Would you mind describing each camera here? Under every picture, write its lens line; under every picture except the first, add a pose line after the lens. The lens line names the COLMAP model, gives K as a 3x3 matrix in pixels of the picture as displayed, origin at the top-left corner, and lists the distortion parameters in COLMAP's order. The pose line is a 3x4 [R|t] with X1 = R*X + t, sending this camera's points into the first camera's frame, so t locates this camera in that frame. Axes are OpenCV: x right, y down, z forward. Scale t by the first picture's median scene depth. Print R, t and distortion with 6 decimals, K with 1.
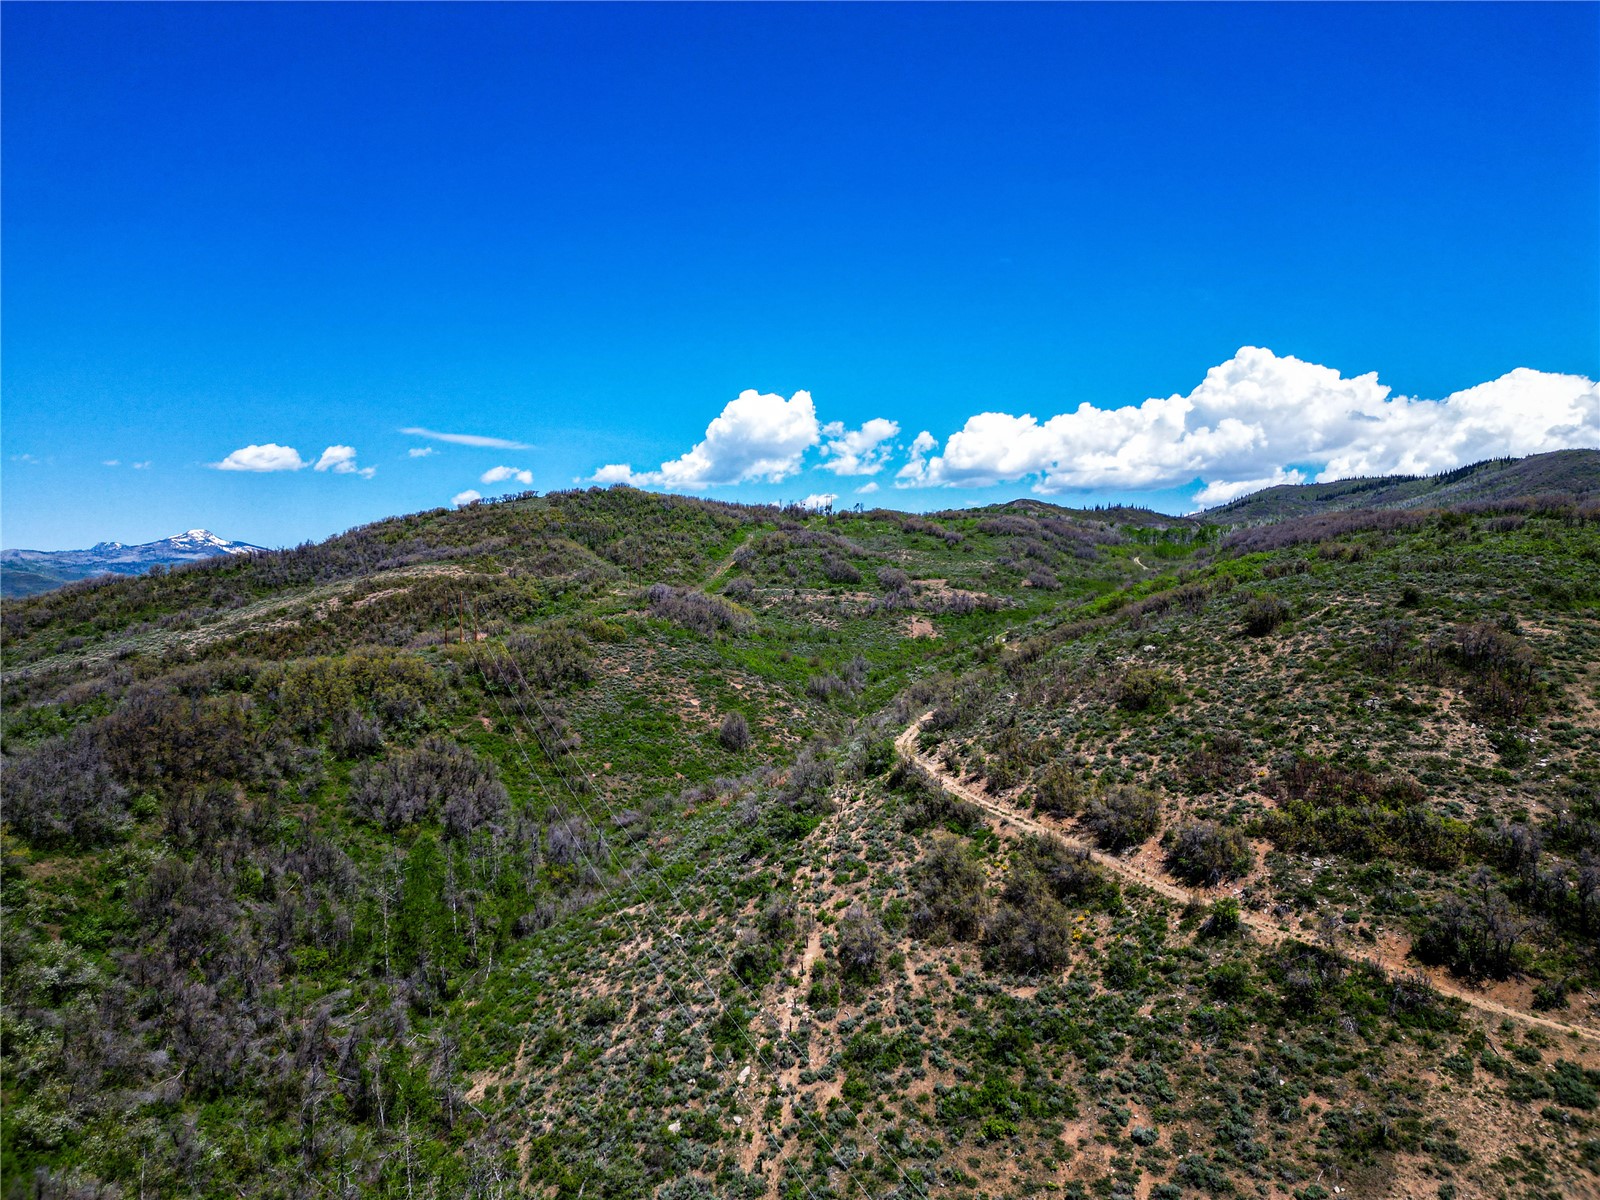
lens RADIAL K [[1149.0, 0, 802.0], [0, 1149.0, 599.9], [0, 0, 1]] dist [0.080132, -0.055028]
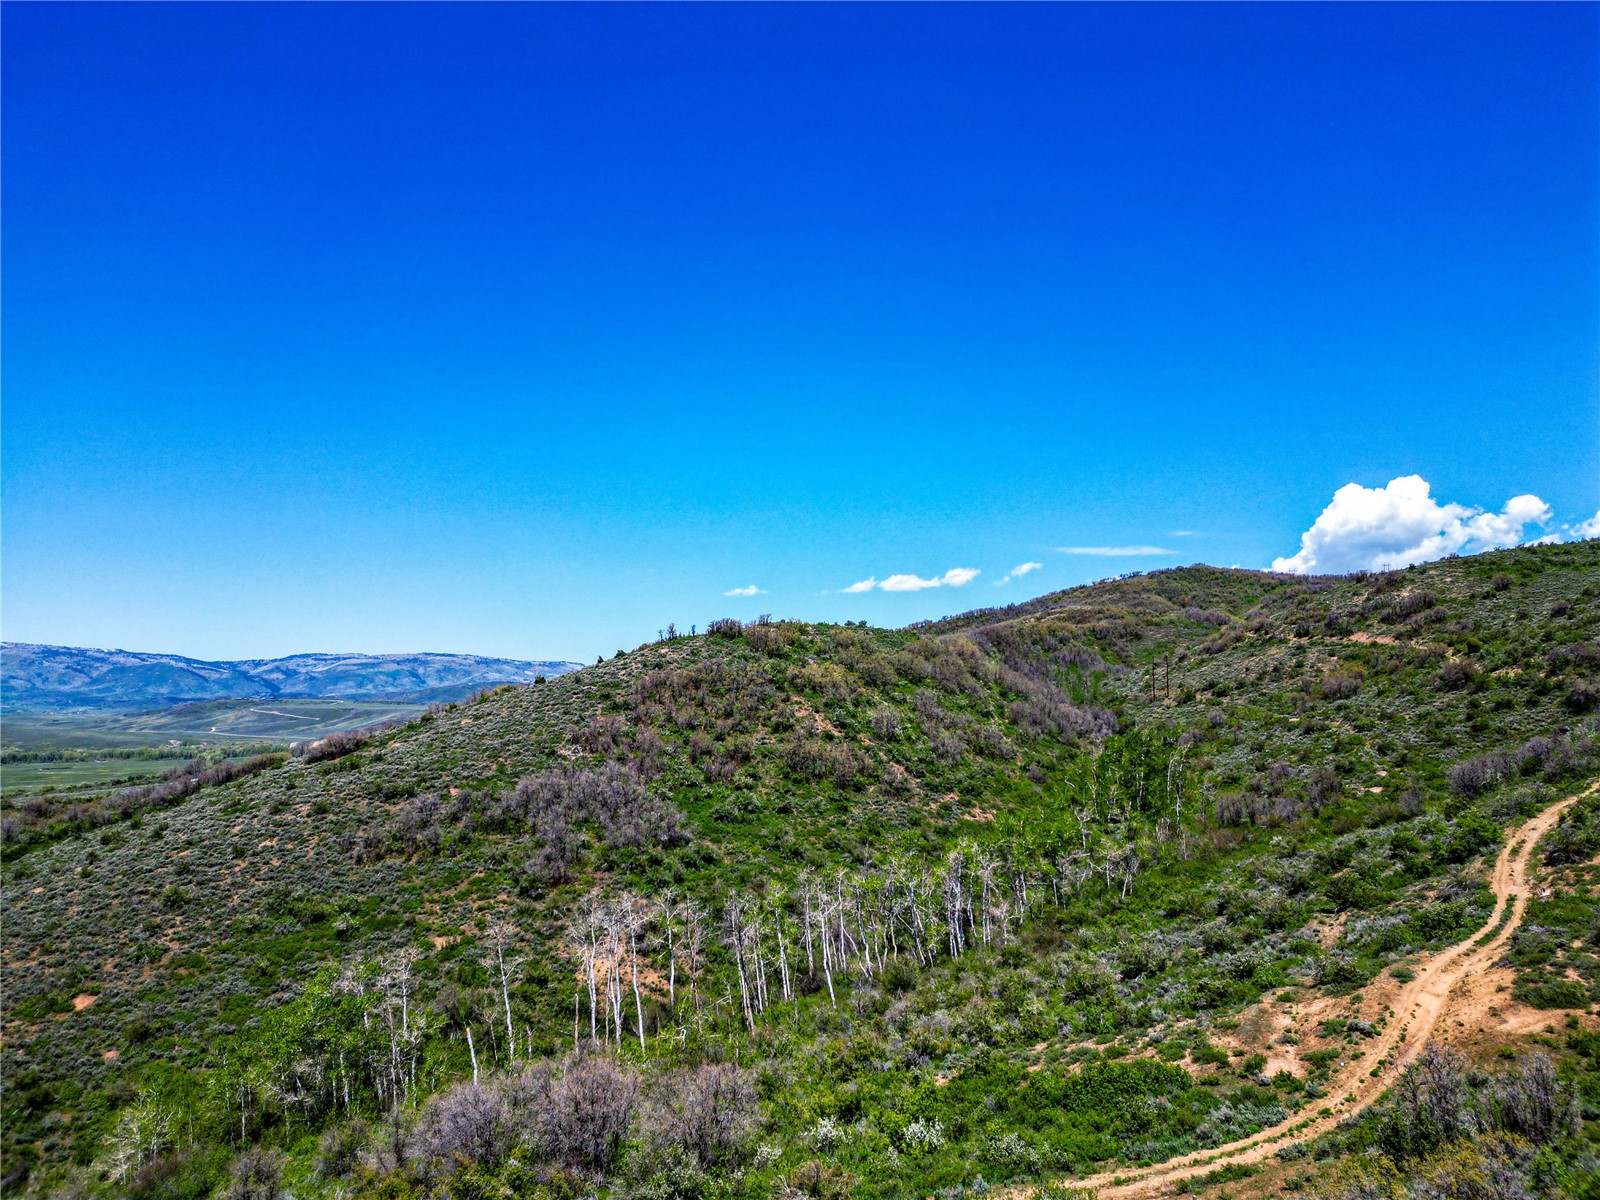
lens RADIAL K [[1149.0, 0, 799.1], [0, 1149.0, 601.0], [0, 0, 1]] dist [0.080132, -0.055028]
pose [[0.852041, -0.049339, -0.521145, 0.249721], [0.001815, 0.995821, -0.091311, 0.115930], [0.523472, 0.076855, 0.848569, -0.755920]]
